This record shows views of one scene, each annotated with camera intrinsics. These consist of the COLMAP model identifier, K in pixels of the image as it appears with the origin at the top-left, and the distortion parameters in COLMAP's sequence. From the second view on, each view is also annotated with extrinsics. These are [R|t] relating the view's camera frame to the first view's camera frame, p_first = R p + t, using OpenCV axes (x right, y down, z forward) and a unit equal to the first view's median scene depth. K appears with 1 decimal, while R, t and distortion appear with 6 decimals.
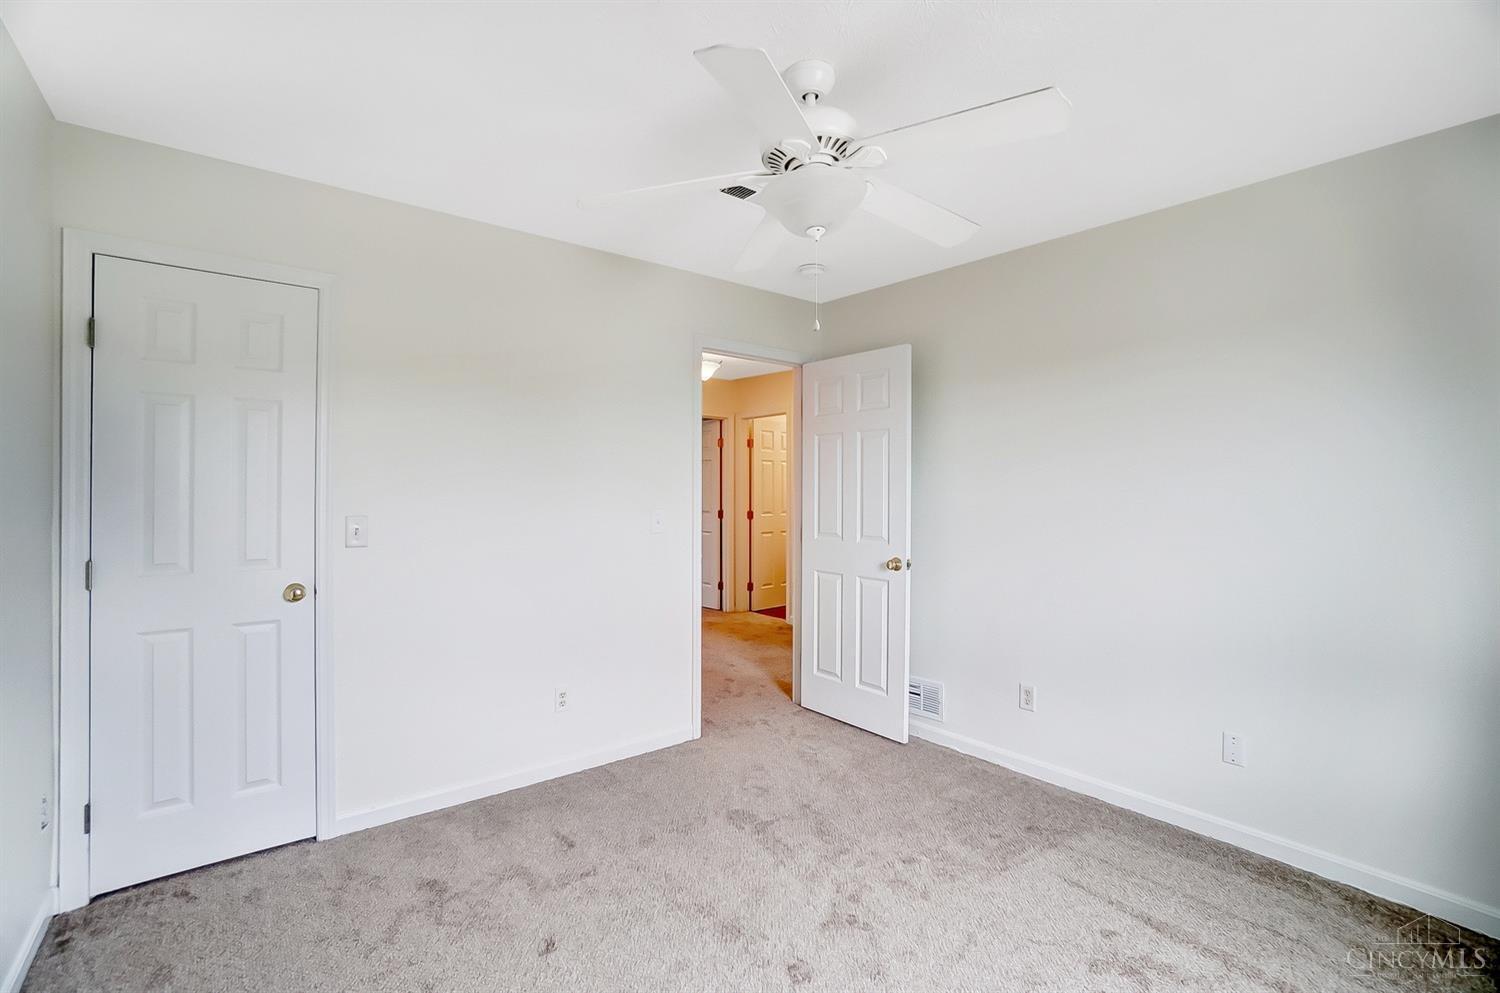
lens RADIAL K [[685.2, 0, 750.9], [0, 685.2, 489.2], [0, 0, 1]] dist [-0.034699, 0.017590]
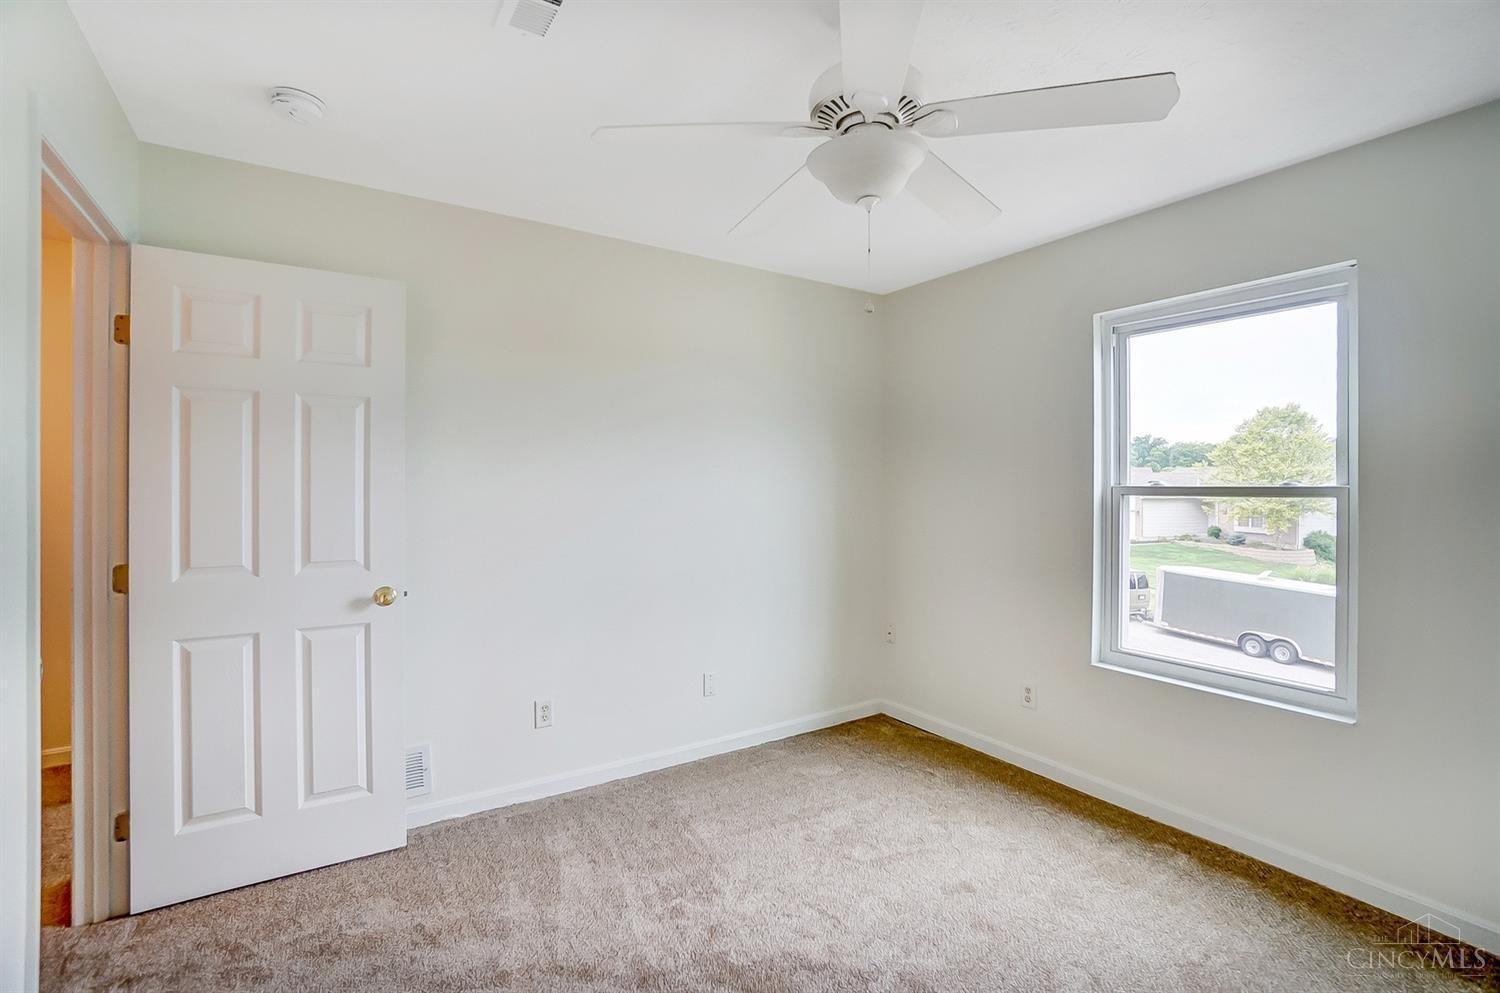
lens RADIAL K [[685.2, 0, 750.9], [0, 685.2, 489.2], [0, 0, 1]] dist [-0.034699, 0.017590]
pose [[0.095672, -0.008909, 0.995373, -0.483891], [-0.007275, 0.999927, 0.009649, -0.010088], [-0.995386, -0.008165, 0.095600, 0.630818]]
